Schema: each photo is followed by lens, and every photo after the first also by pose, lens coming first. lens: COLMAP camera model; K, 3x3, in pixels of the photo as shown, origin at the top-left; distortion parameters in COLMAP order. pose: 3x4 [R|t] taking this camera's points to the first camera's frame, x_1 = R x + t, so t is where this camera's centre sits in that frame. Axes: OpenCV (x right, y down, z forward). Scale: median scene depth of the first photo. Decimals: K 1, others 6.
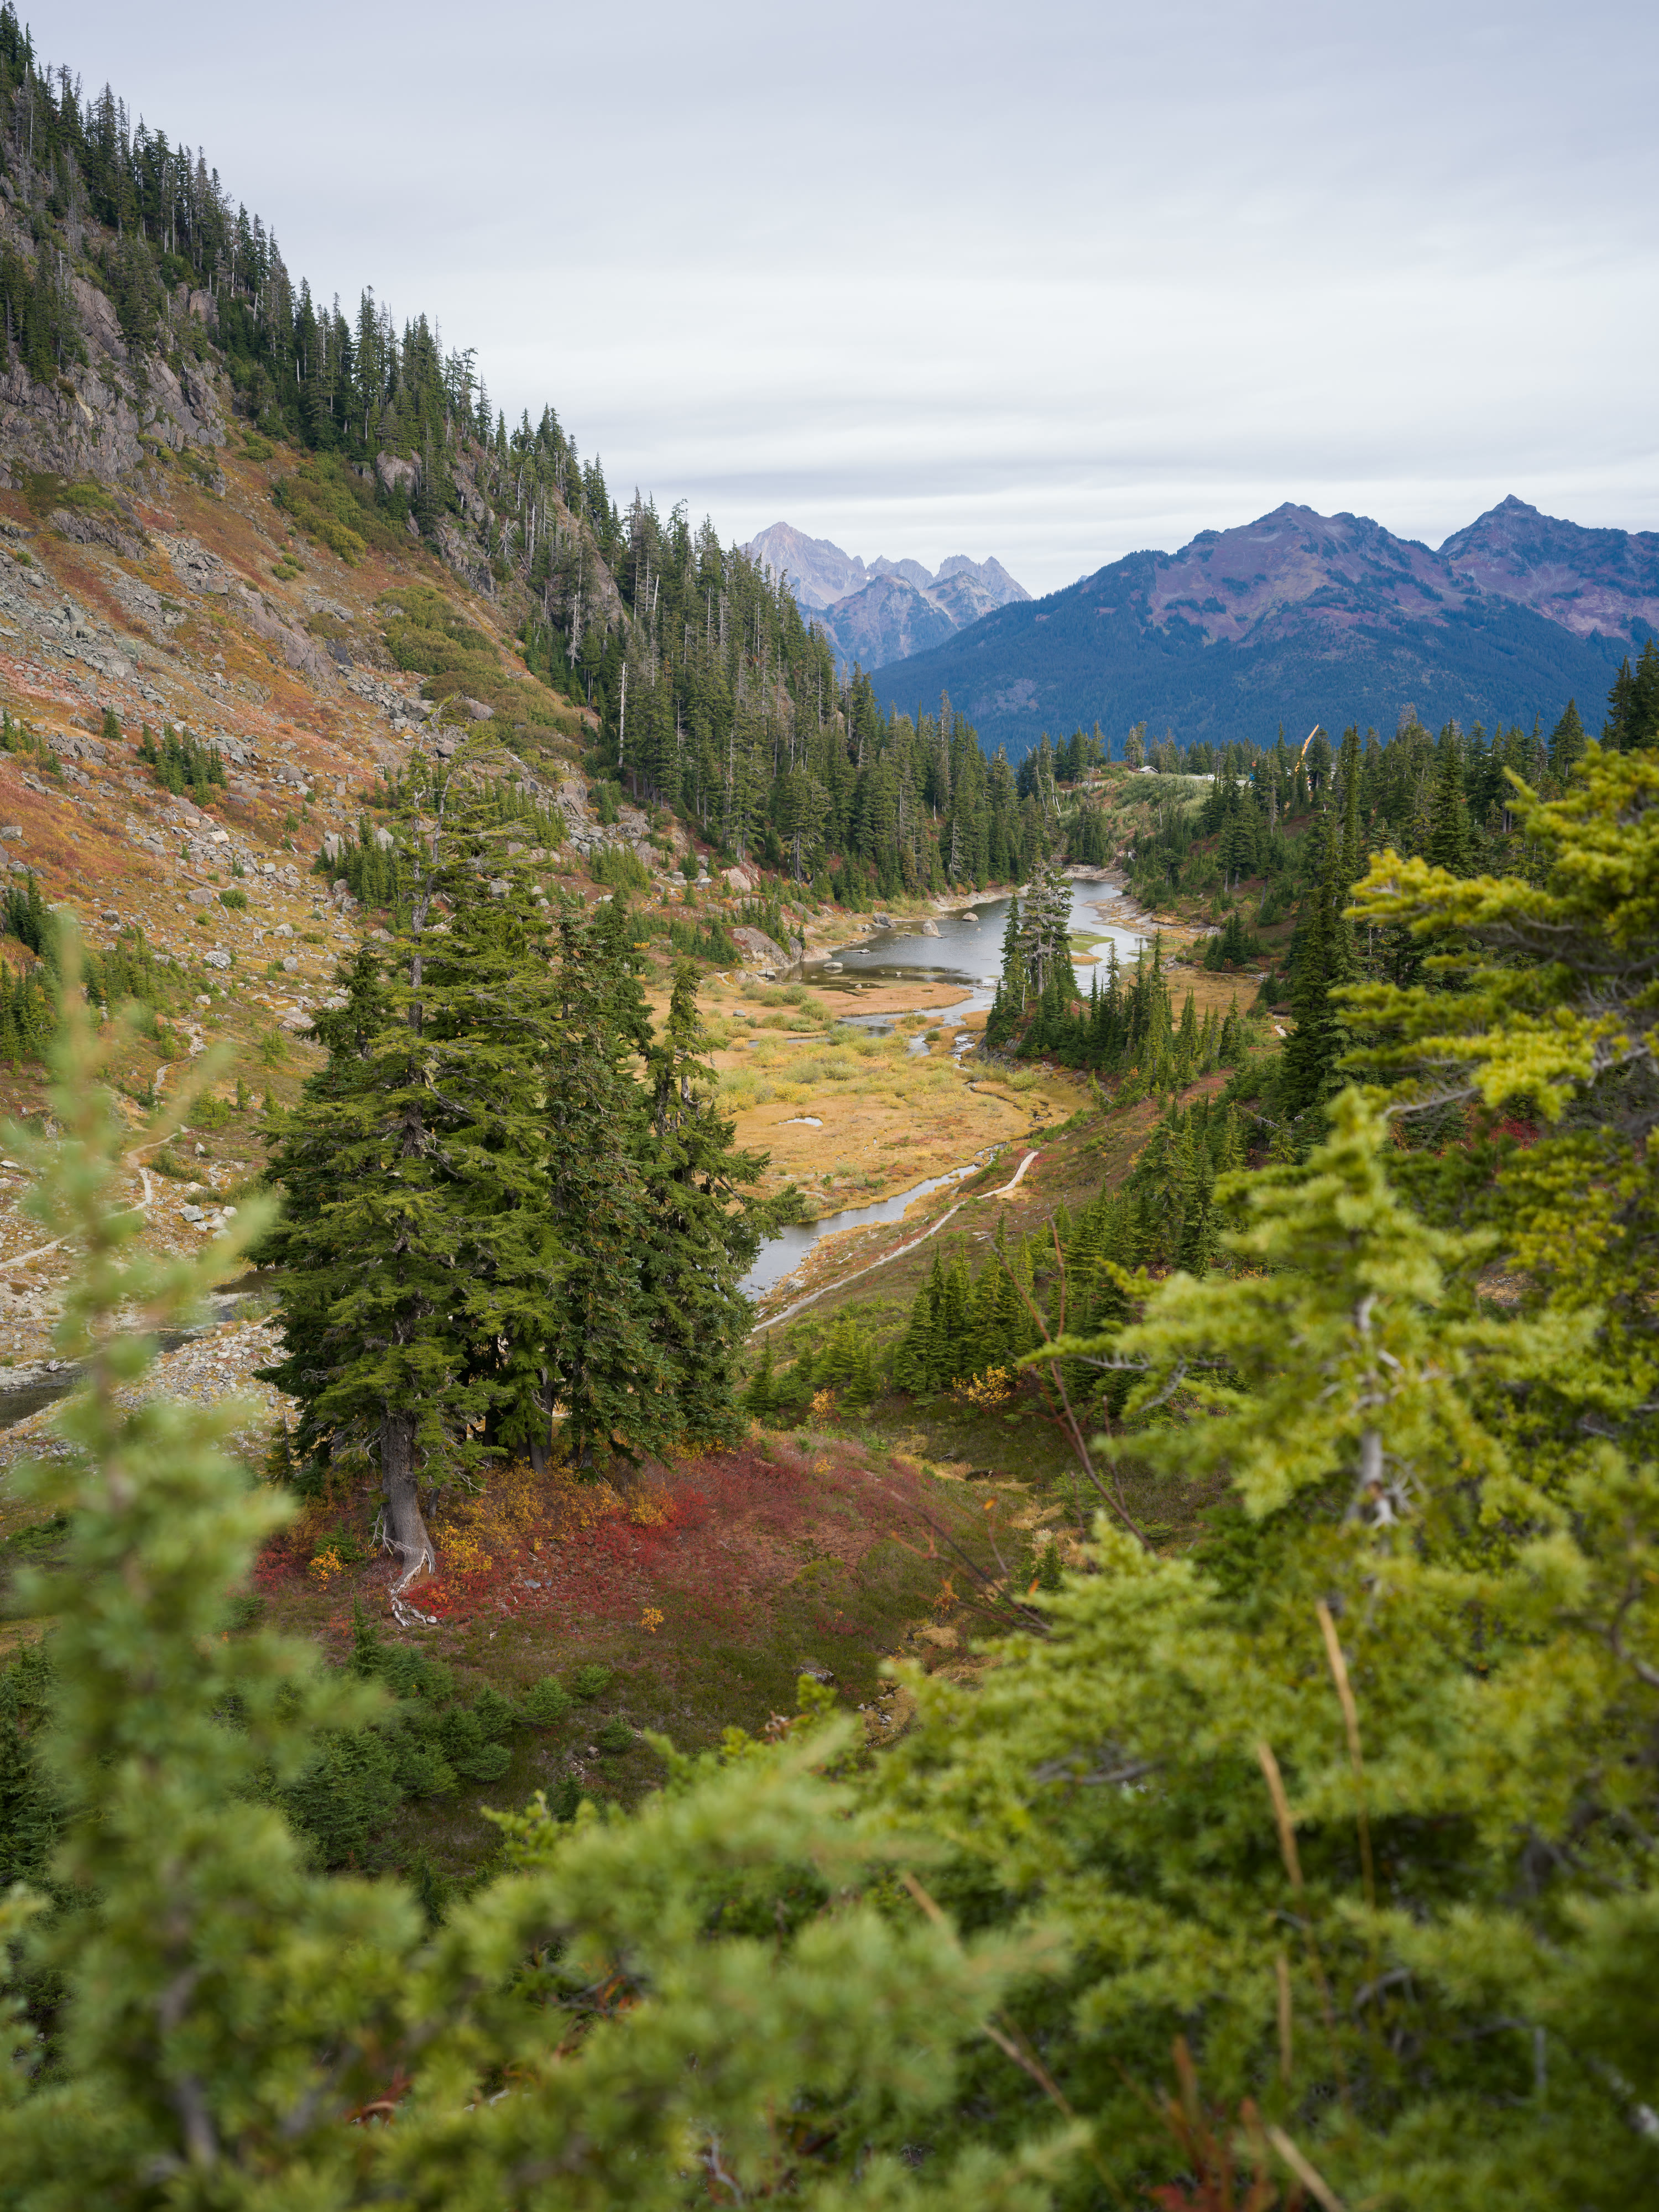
lens RADIAL K [[2398.3, 0, 829.5], [0, 2398.3, 1106.0], [0, 0, 1]] dist [0.087049, -0.145360]
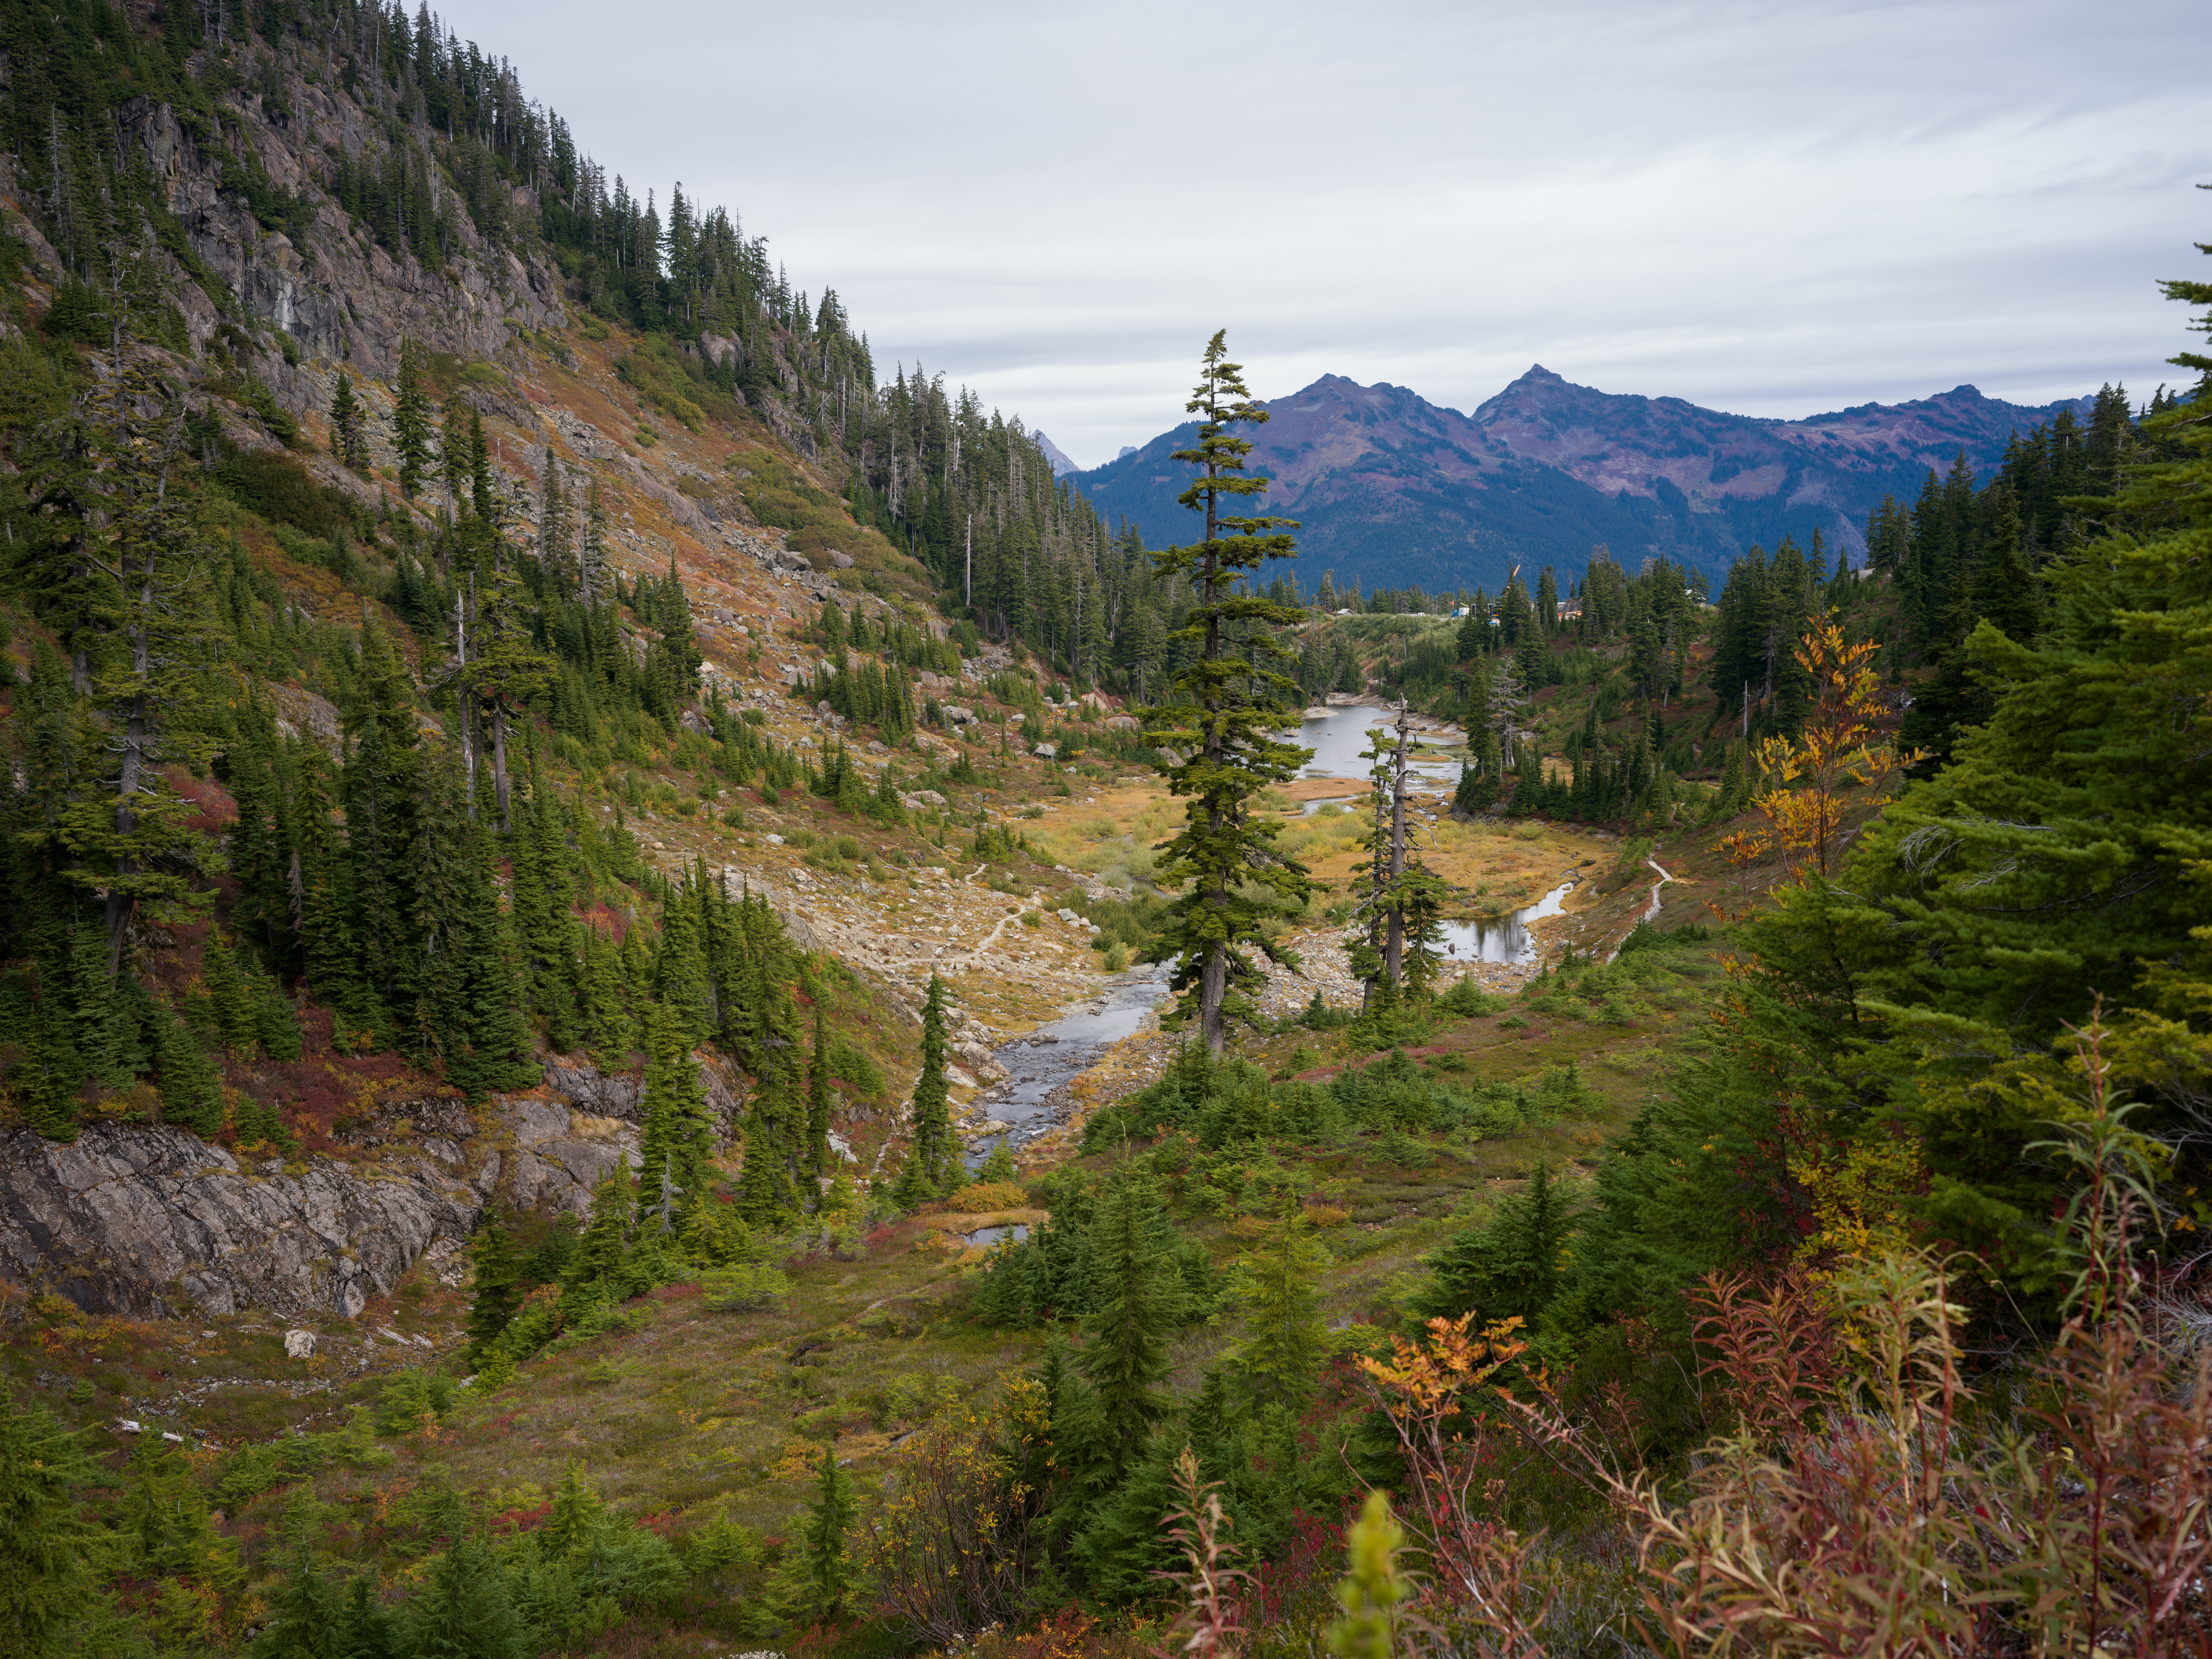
lens RADIAL K [[2398.3, 0, 1106.0], [0, 2398.3, 829.5], [0, 0, 1]] dist [0.087049, -0.145360]
pose [[0.994866, -0.032497, 0.095839, -0.118521], [0.038184, 0.997580, -0.058111, 0.024194], [-0.093718, 0.061472, 0.993699, -0.085497]]
